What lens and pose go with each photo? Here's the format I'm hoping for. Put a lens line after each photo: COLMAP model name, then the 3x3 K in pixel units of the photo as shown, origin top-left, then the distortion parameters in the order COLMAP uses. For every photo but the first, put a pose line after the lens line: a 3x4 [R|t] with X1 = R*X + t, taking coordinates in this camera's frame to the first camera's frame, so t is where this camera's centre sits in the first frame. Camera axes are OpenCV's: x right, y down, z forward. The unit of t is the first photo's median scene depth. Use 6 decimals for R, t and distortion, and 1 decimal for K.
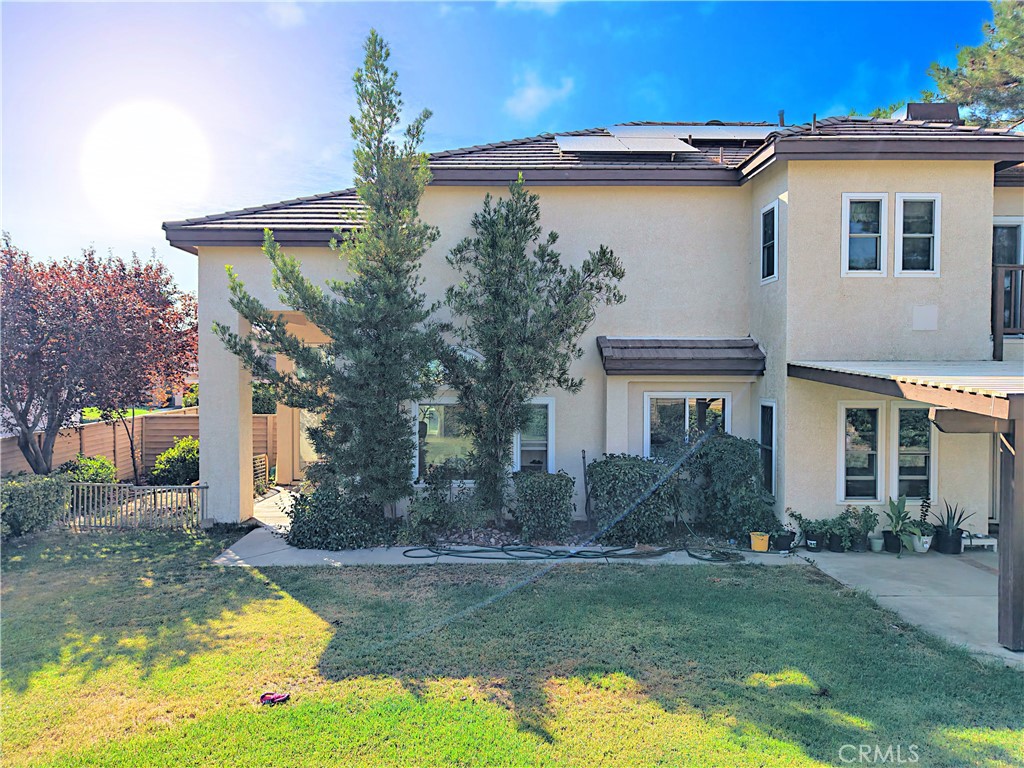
lens RADIAL K [[680.6, 0, 509.6], [0, 680.6, 385.5], [0, 0, 1]] dist [0.024907, -0.026806]
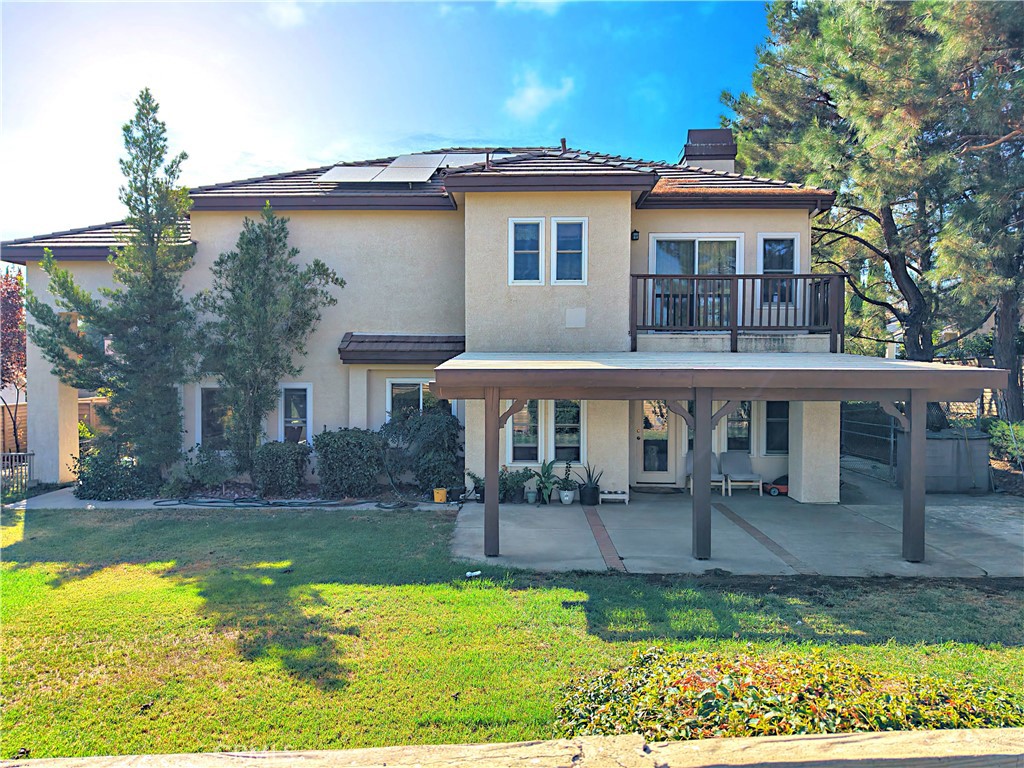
lens RADIAL K [[674.6, 0, 512.0], [0, 674.6, 384.0], [0, 0, 1]] dist [0.070168, -0.088959]
pose [[0.999401, 0.001993, -0.034562, 0.534699], [-0.002159, 0.999986, -0.004782, 0.028857], [0.034552, 0.004853, 0.999391, -0.240183]]
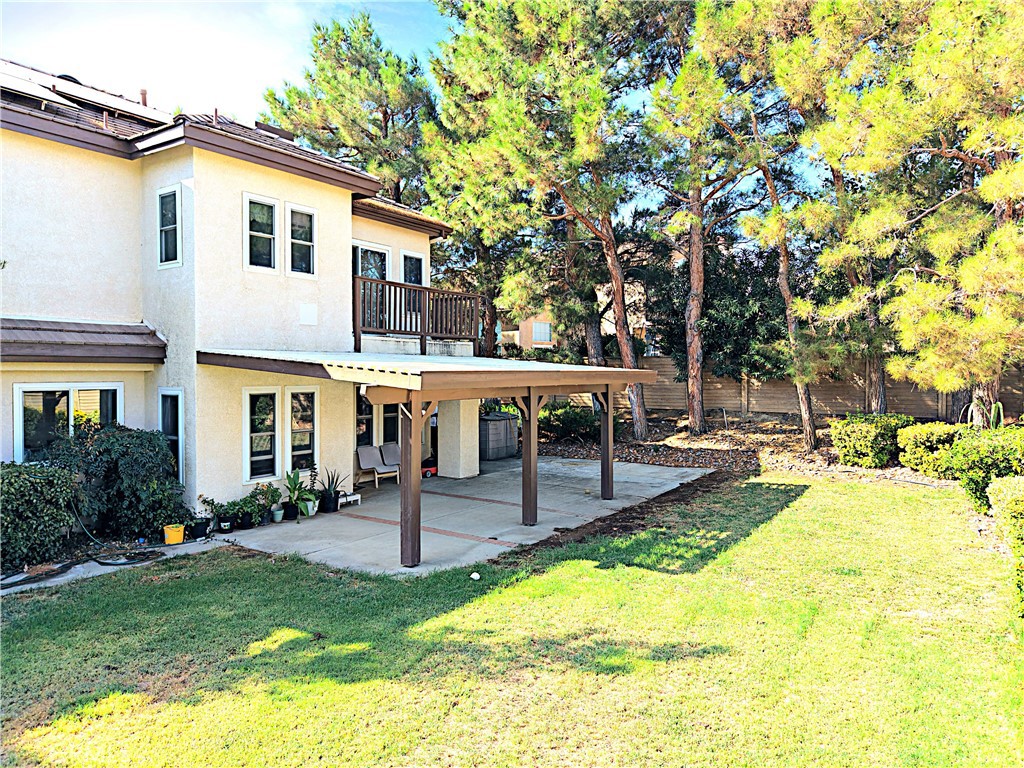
lens RADIAL K [[680.6, 0, 509.6], [0, 680.6, 385.5], [0, 0, 1]] dist [0.024907, -0.026806]
pose [[0.581824, -0.019479, 0.813081, -0.140551], [0.018409, 0.999772, 0.010778, 0.015989], [-0.813106, 0.008697, 0.582051, 0.046497]]
